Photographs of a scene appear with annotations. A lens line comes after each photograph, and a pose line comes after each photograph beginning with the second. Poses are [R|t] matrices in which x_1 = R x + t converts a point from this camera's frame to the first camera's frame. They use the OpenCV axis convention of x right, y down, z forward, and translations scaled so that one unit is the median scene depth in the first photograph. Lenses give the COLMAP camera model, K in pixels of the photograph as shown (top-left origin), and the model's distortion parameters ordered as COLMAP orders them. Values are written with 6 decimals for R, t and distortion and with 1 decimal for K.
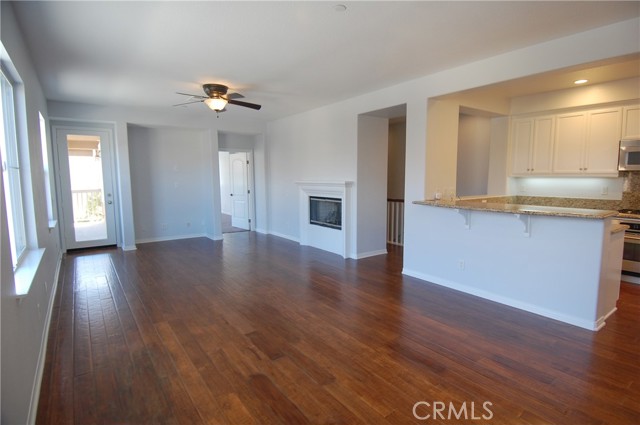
lens RADIAL K [[330.1, 0, 330.3], [0, 330.1, 211.6], [0, 0, 1]] dist [0.064149, -0.065563]
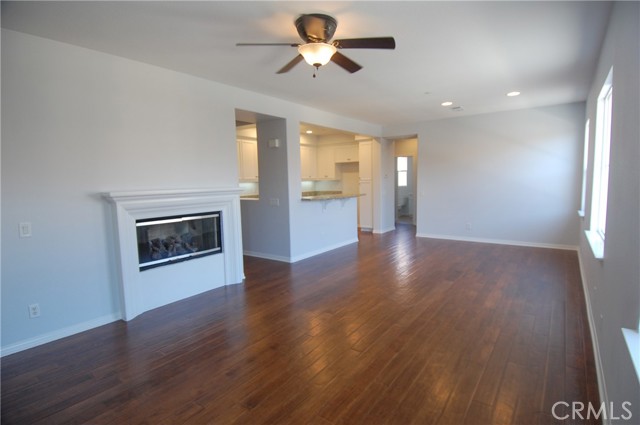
lens RADIAL K [[330.1, 0, 330.3], [0, 330.1, 211.6], [0, 0, 1]] dist [0.064149, -0.065563]
pose [[-0.313397, -0.079290, 0.946306, -0.706079], [0.123853, 0.984584, 0.123515, -0.092821], [-0.941511, 0.155912, -0.298745, 0.918073]]
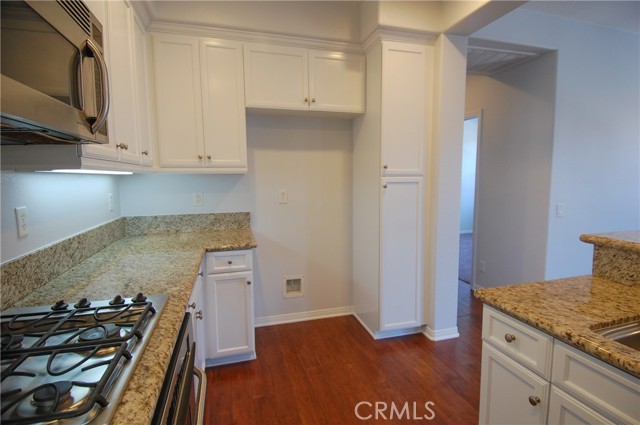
lens RADIAL K [[330.1, 0, 330.3], [0, 330.1, 211.6], [0, 0, 1]] dist [0.064149, -0.065563]
pose [[-0.941755, -0.016008, 0.335920, 0.508132], [0.057534, 0.976471, 0.207830, -0.078064], [-0.331343, 0.215052, -0.918675, 0.765704]]
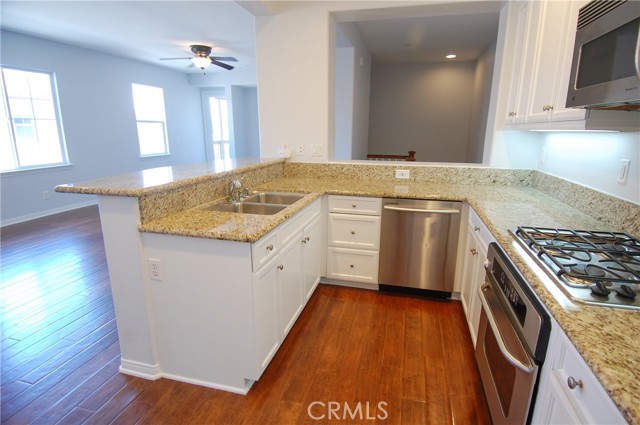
lens RADIAL K [[330.1, 0, 330.3], [0, 330.1, 211.6], [0, 0, 1]] dist [0.064149, -0.065563]
pose [[0.630565, 0.192389, -0.751914, 0.705318], [-0.093255, 0.980553, 0.172685, -0.042730], [0.770514, -0.038770, 0.636243, 0.438255]]
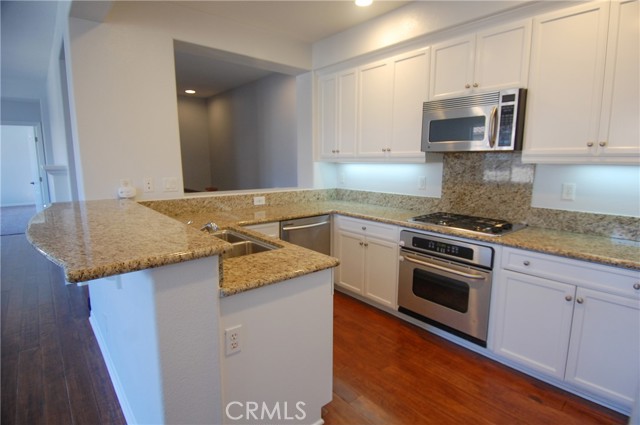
lens RADIAL K [[330.1, 0, 330.3], [0, 330.1, 211.6], [0, 0, 1]] dist [0.064149, -0.065563]
pose [[0.997044, -0.006148, 0.076584, 0.463107], [0.002535, 0.998883, 0.047186, -0.029842], [-0.076789, -0.046852, 0.995946, 0.280395]]
